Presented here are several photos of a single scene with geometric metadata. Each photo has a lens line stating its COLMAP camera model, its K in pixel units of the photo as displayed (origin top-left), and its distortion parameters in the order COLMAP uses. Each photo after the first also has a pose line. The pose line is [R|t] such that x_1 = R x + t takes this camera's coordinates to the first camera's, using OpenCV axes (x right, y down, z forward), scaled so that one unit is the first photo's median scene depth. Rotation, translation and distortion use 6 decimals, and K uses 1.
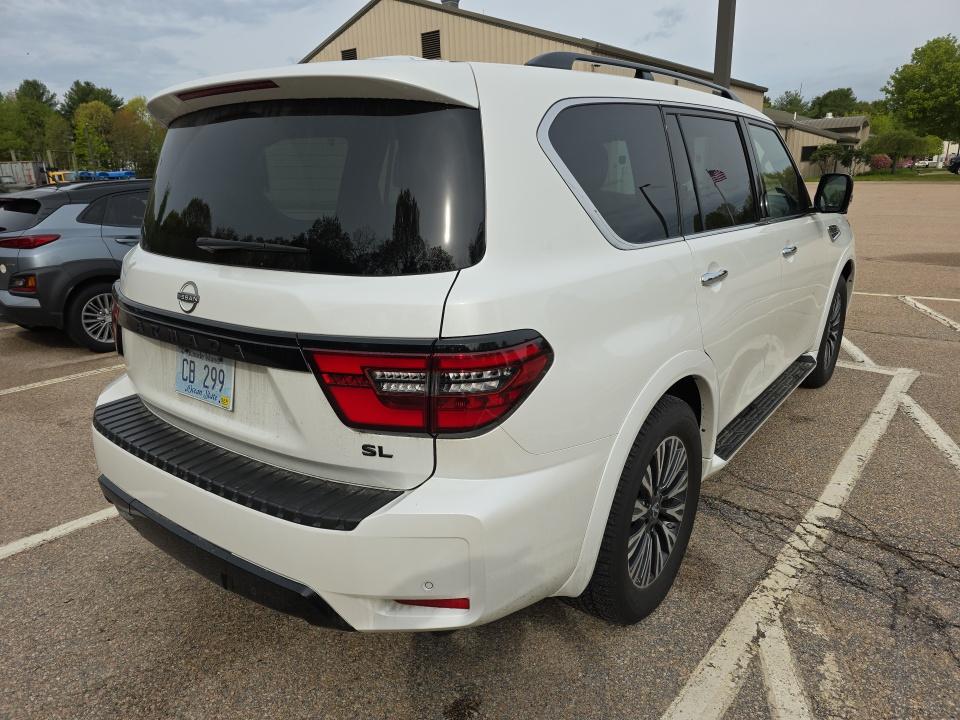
lens RADIAL K [[648.5, 0, 482.8], [0, 648.5, 358.8], [0, 0, 1]] dist [0.046845, -0.039565]
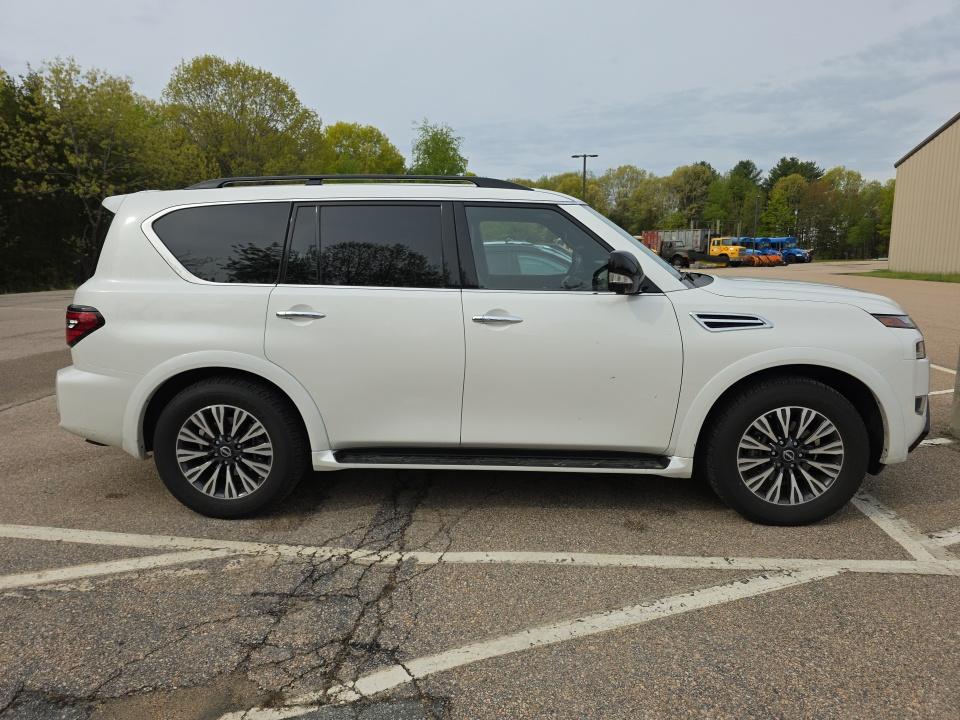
lens RADIAL K [[648.5, 0, 482.8], [0, 648.5, 358.8], [0, 0, 1]] dist [0.046845, -0.039565]
pose [[0.563682, 0.162028, -0.809944, 1.384710], [-0.238324, 0.970772, 0.028340, -0.132231], [0.790863, 0.177054, 0.585822, 0.397964]]
